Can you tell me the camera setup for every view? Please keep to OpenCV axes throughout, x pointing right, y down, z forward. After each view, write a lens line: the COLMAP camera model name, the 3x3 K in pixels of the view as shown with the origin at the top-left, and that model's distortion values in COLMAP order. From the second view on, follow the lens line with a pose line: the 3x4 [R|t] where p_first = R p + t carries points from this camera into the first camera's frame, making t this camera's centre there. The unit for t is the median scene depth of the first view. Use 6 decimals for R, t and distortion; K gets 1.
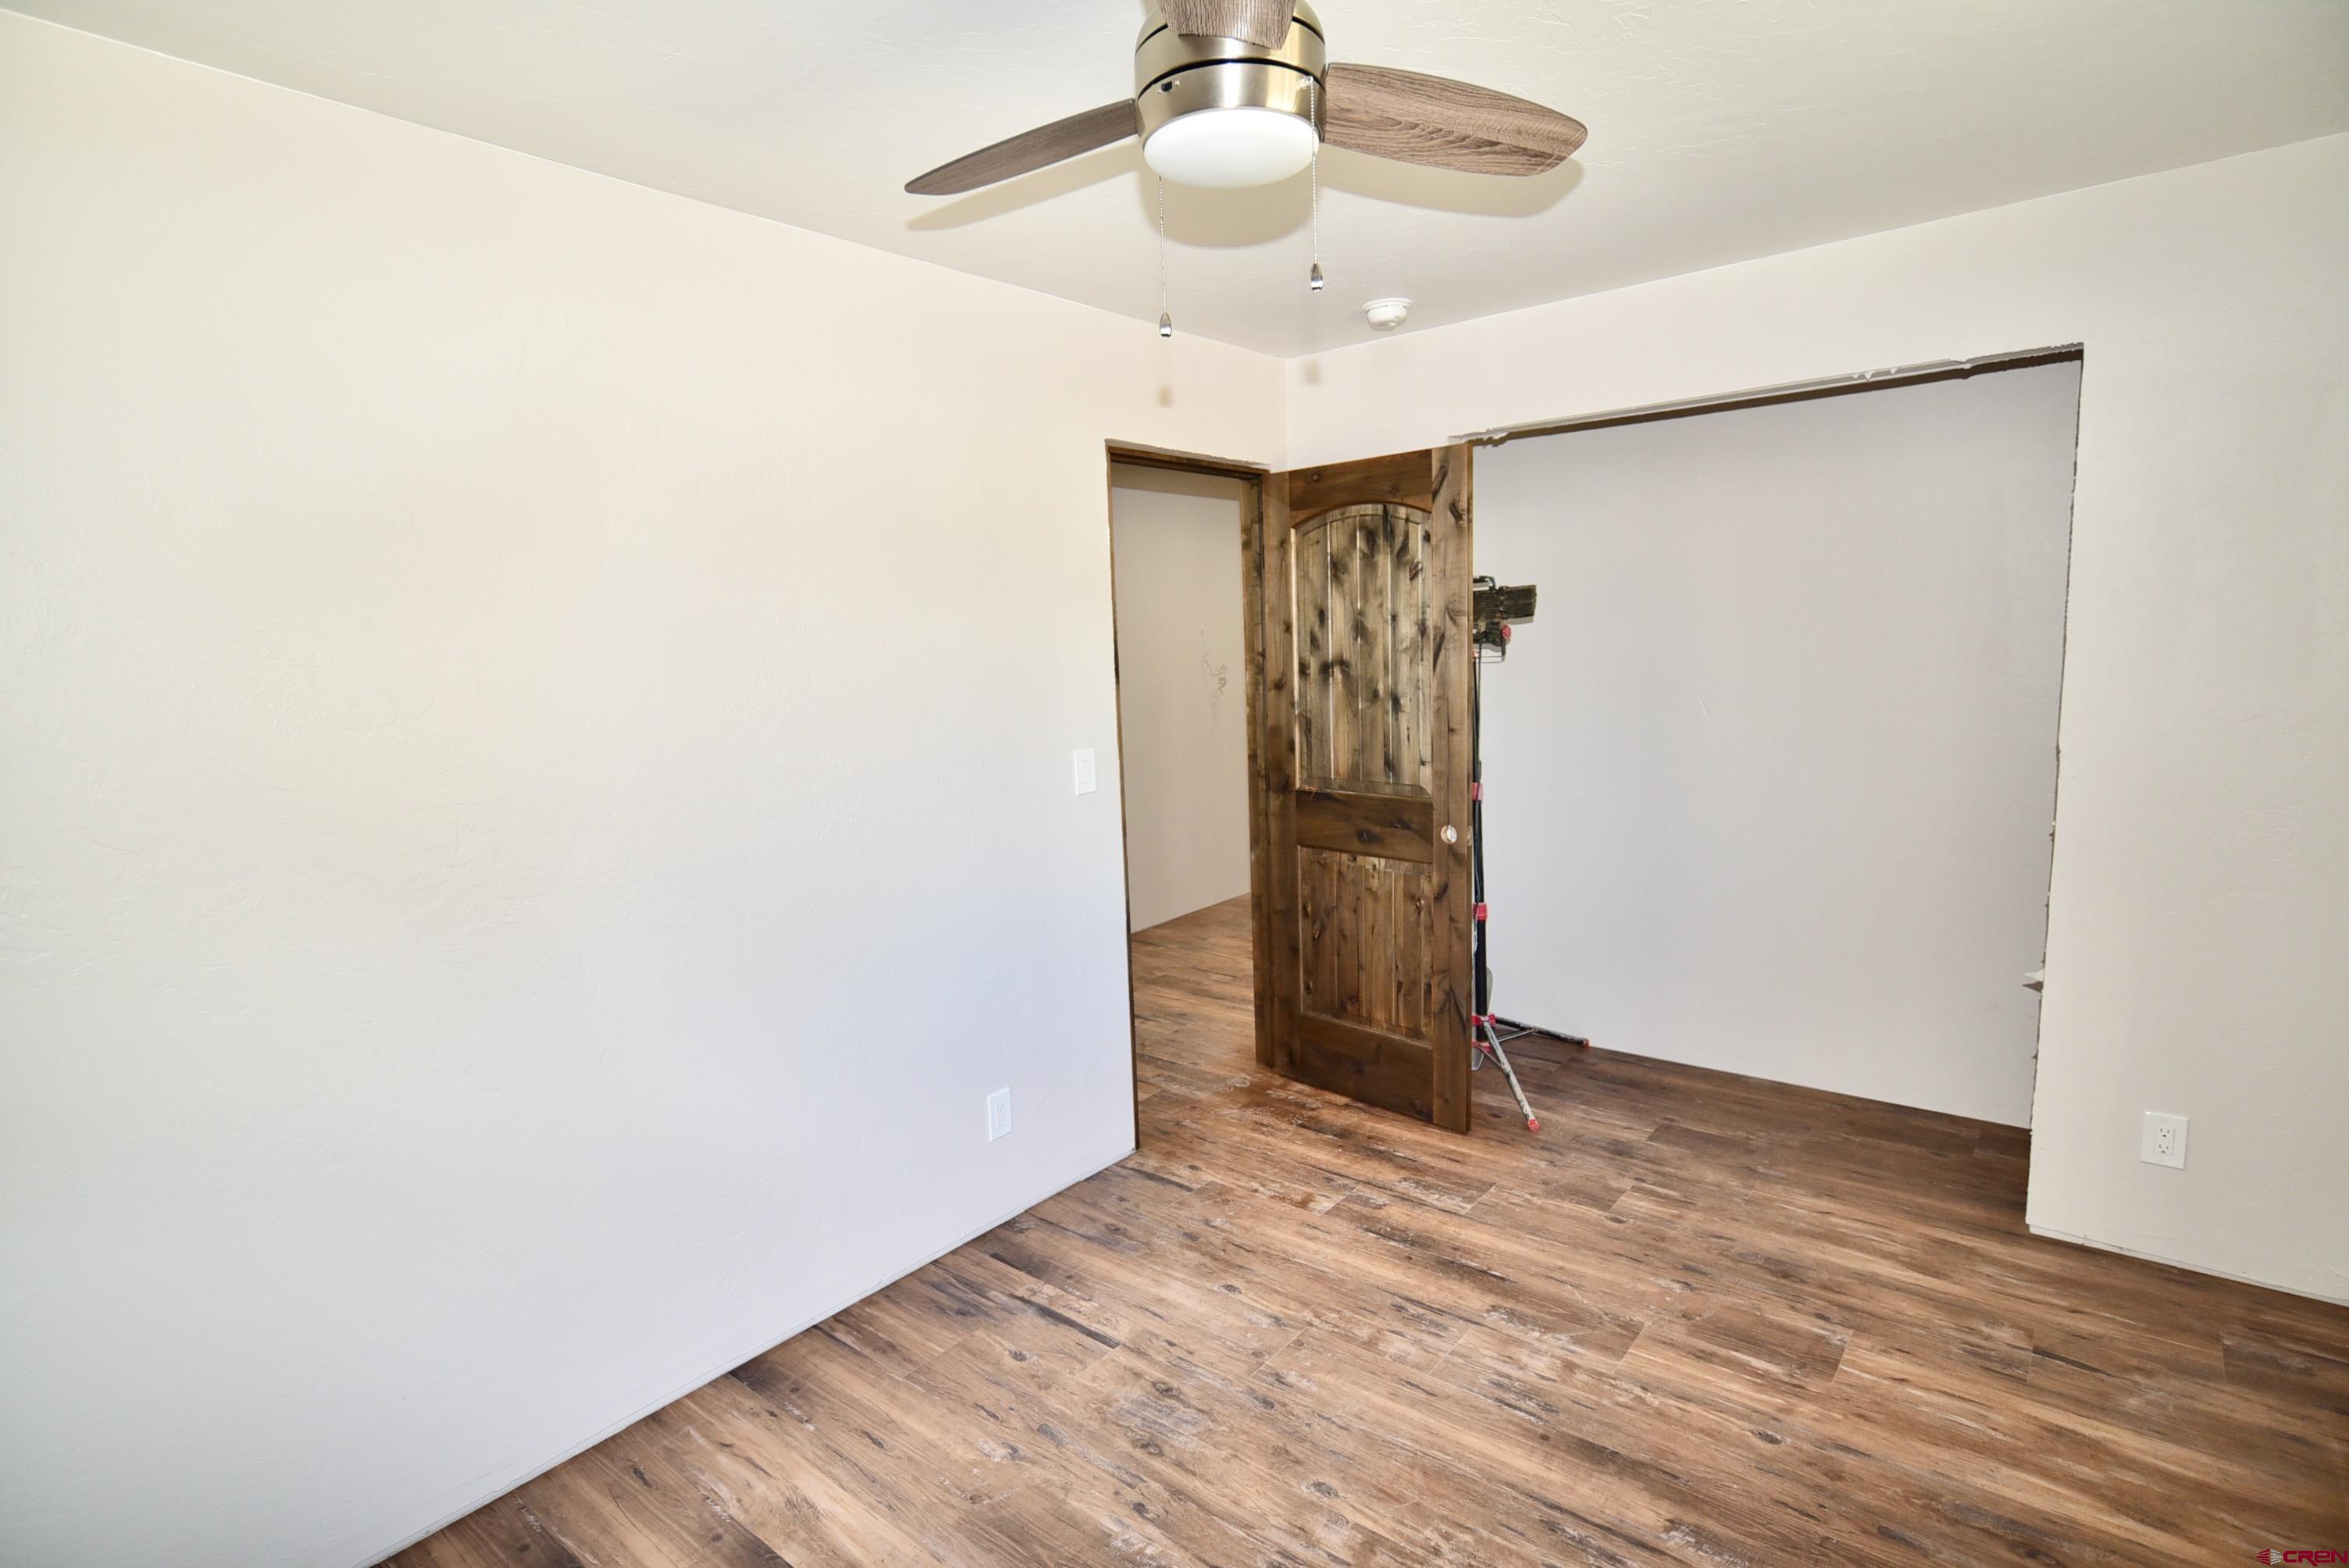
lens RADIAL K [[1172.8, 0, 1170.8], [0, 1172.8, 796.6], [0, 0, 1]] dist [-0.013298, 0.005978]
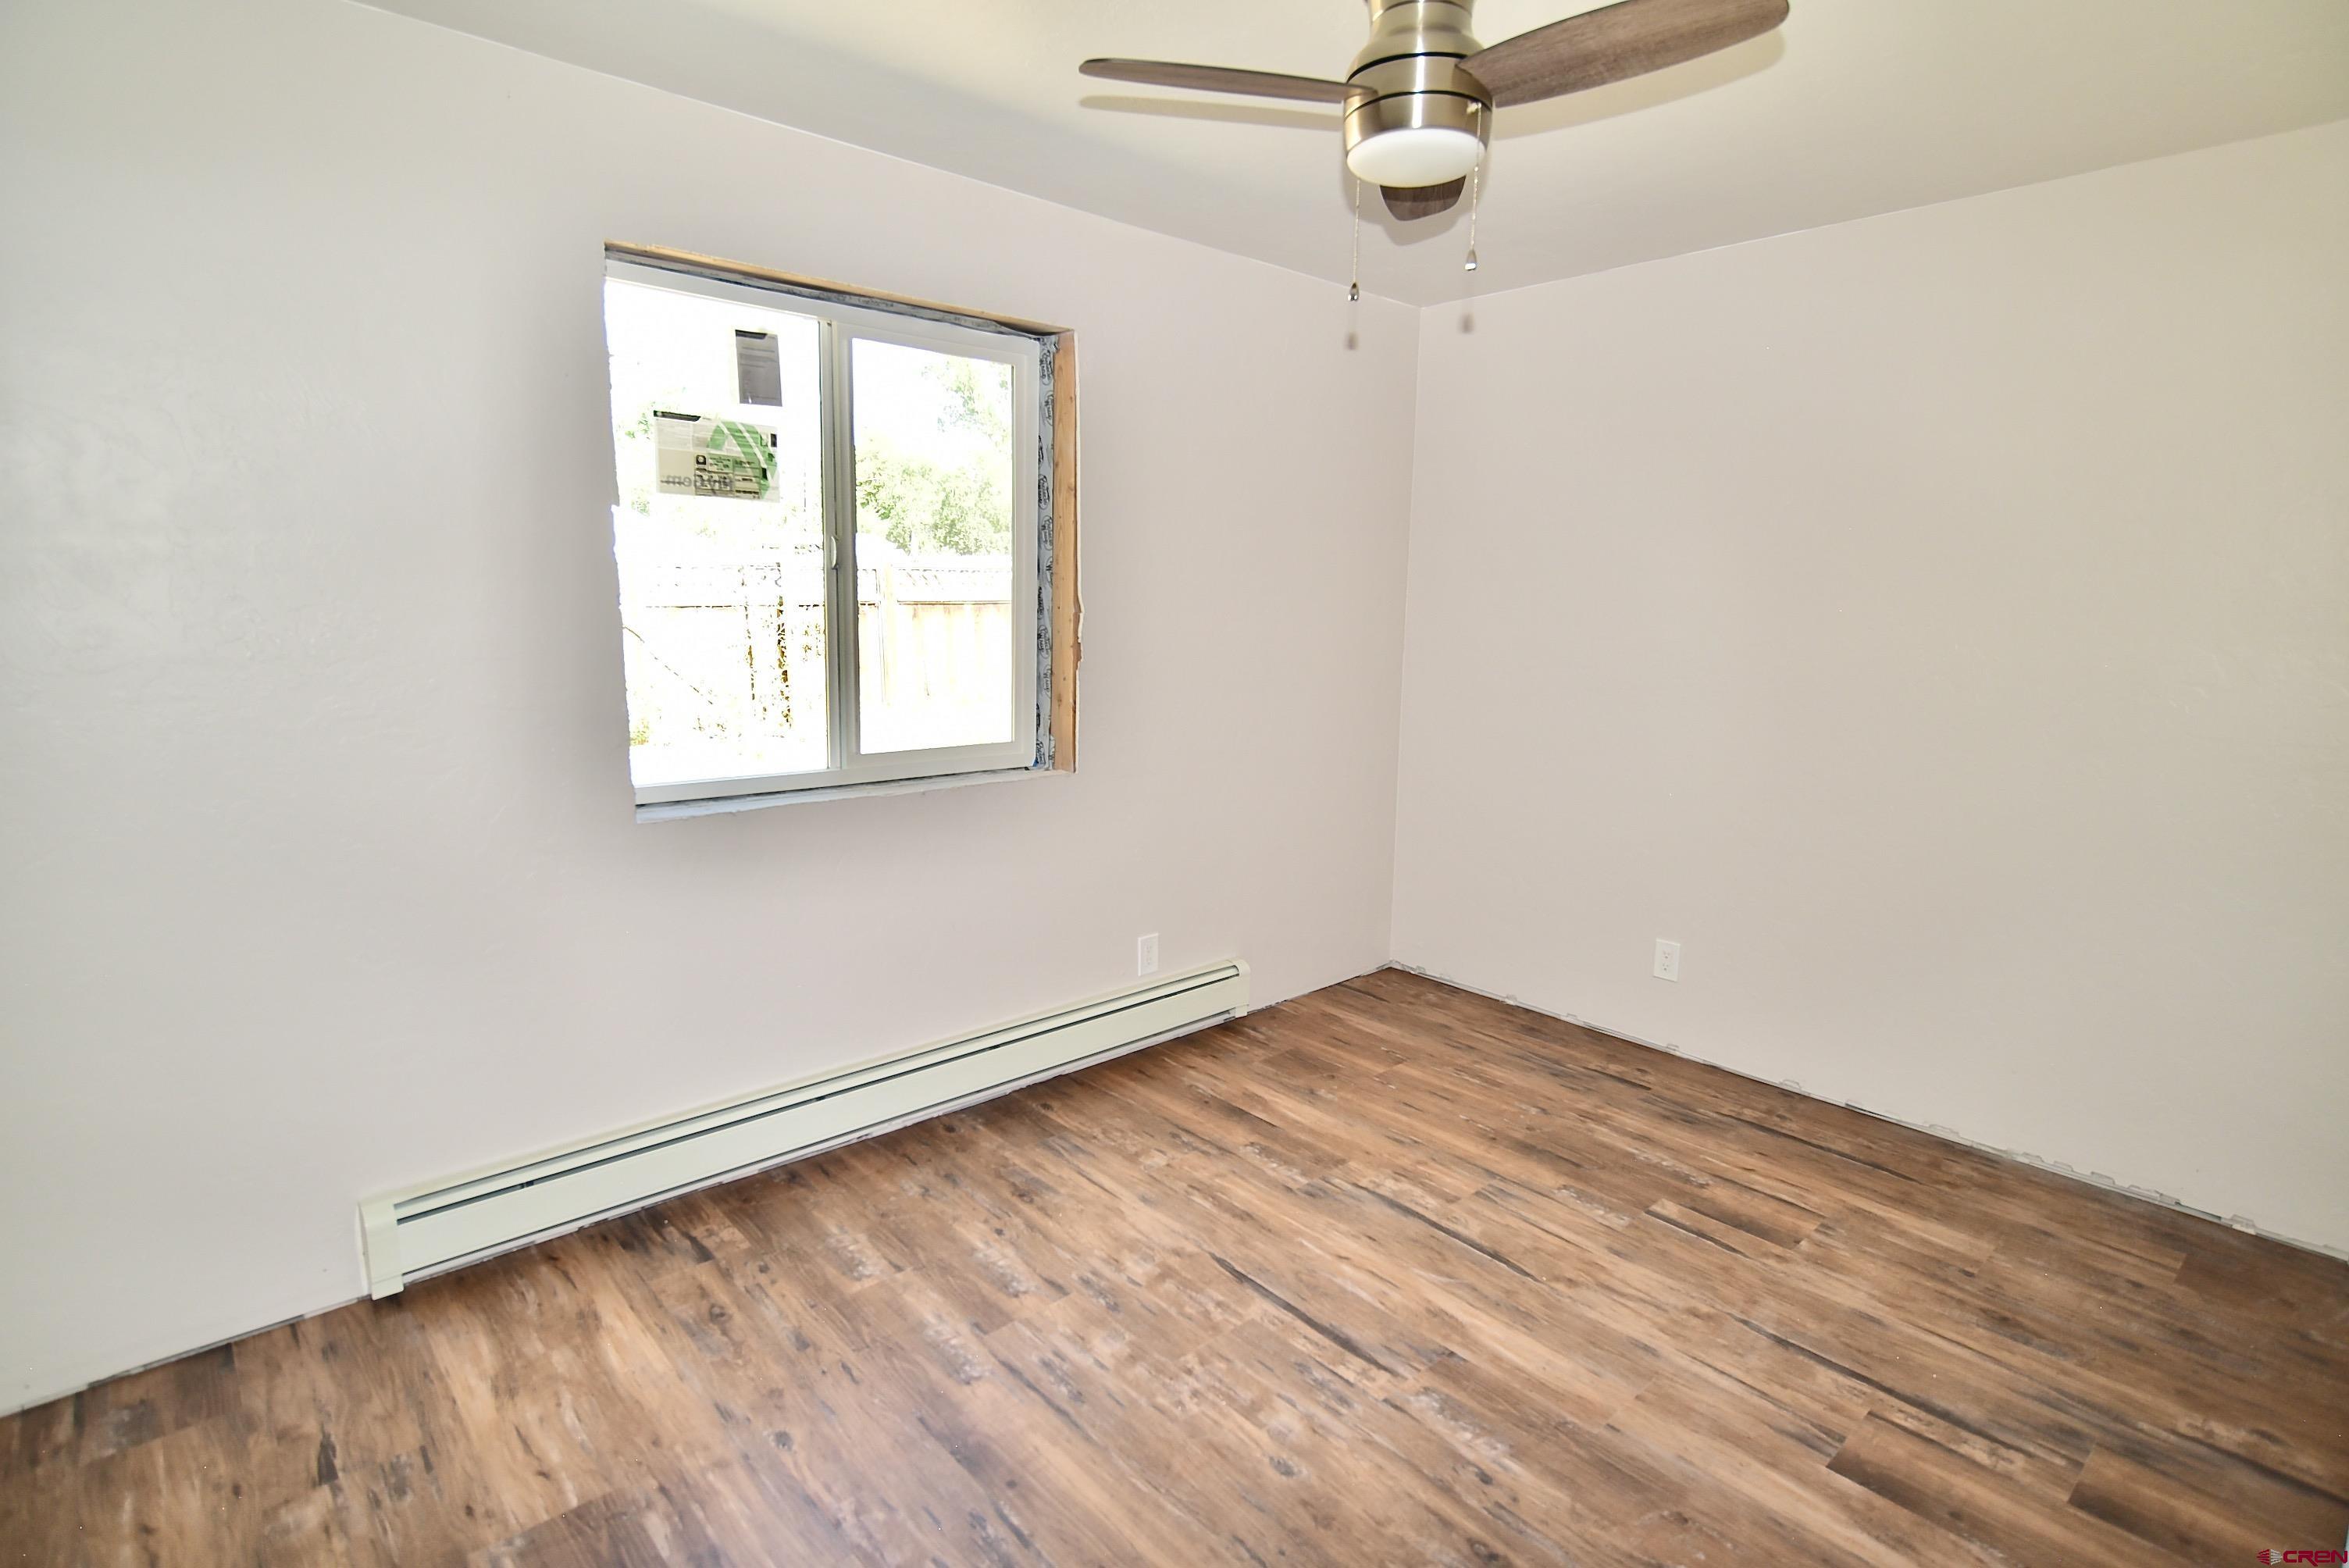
lens RADIAL K [[1172.8, 0, 1170.8], [0, 1172.8, 796.6], [0, 0, 1]] dist [-0.013298, 0.005978]
pose [[-0.988889, -0.007974, 0.148445, 0.081377], [0.036995, 0.953946, 0.297688, -0.182761], [-0.143982, 0.299872, -0.943051, 1.634795]]
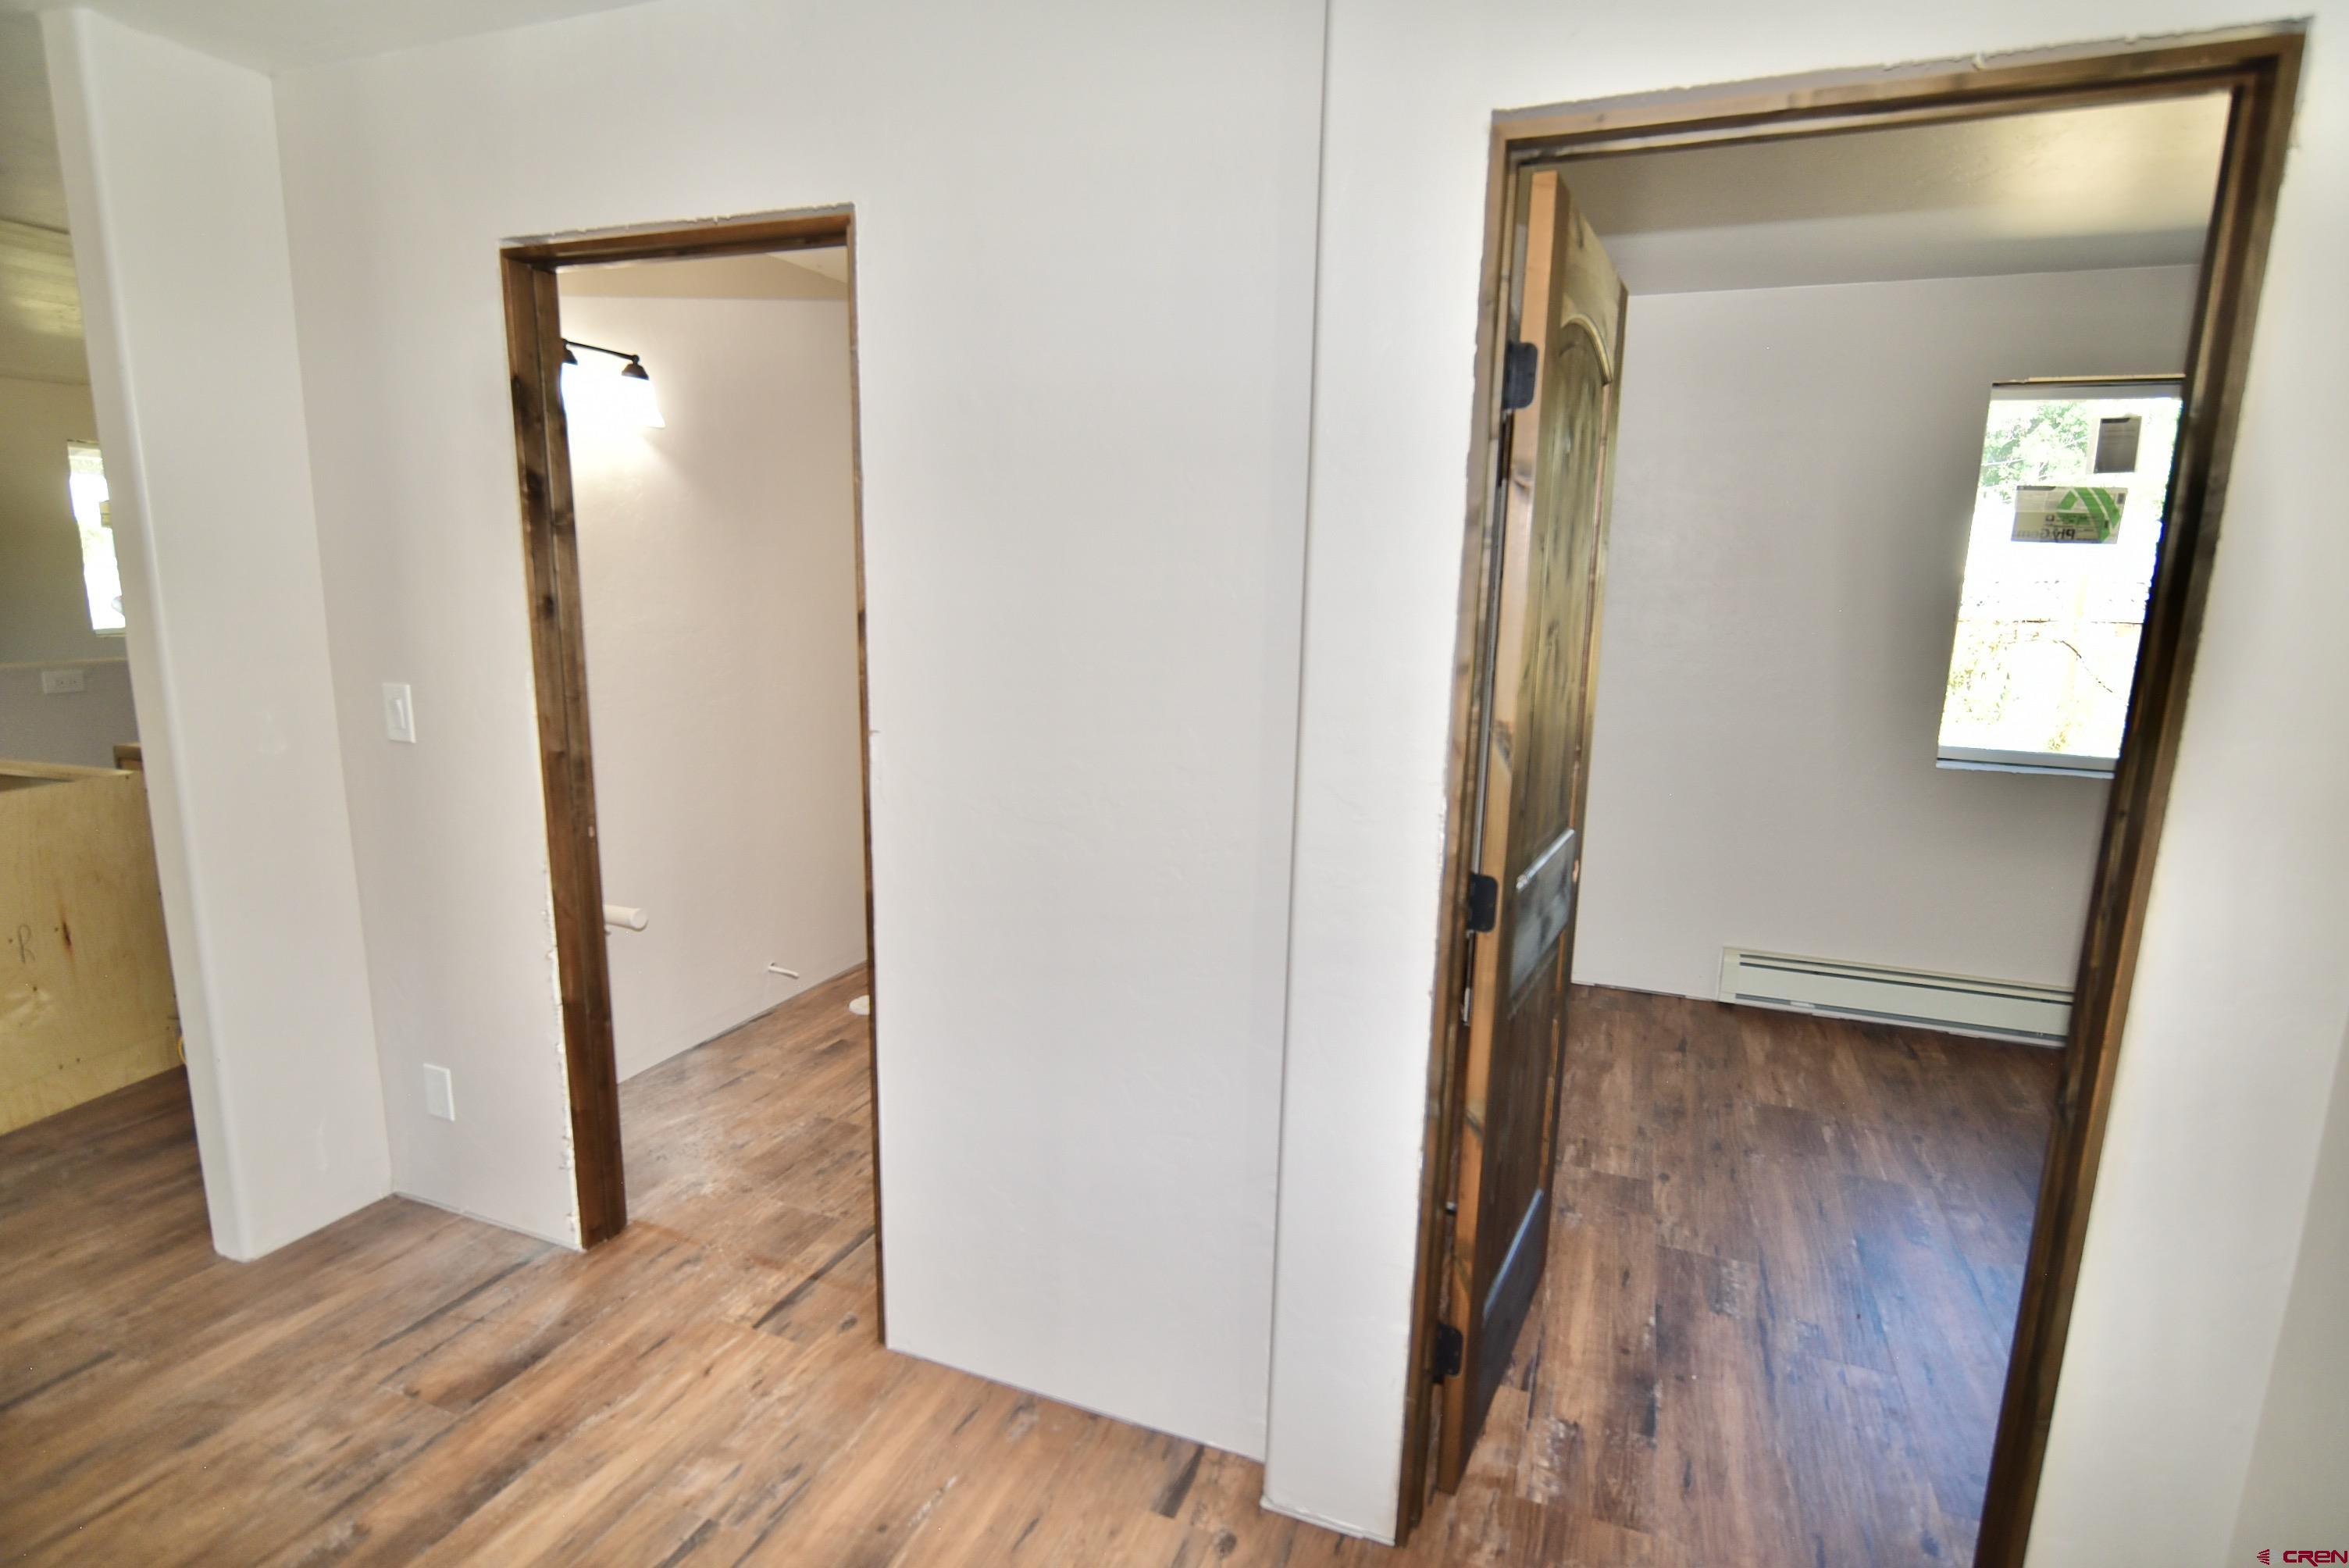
lens RADIAL K [[1172.8, 0, 1170.8], [0, 1172.8, 796.6], [0, 0, 1]] dist [-0.013298, 0.005978]
pose [[-0.305175, -0.155561, 0.939505, -0.505573], [0.121175, 0.972205, 0.200336, -0.272925], [-0.944555, 0.174982, -0.277842, 2.183346]]
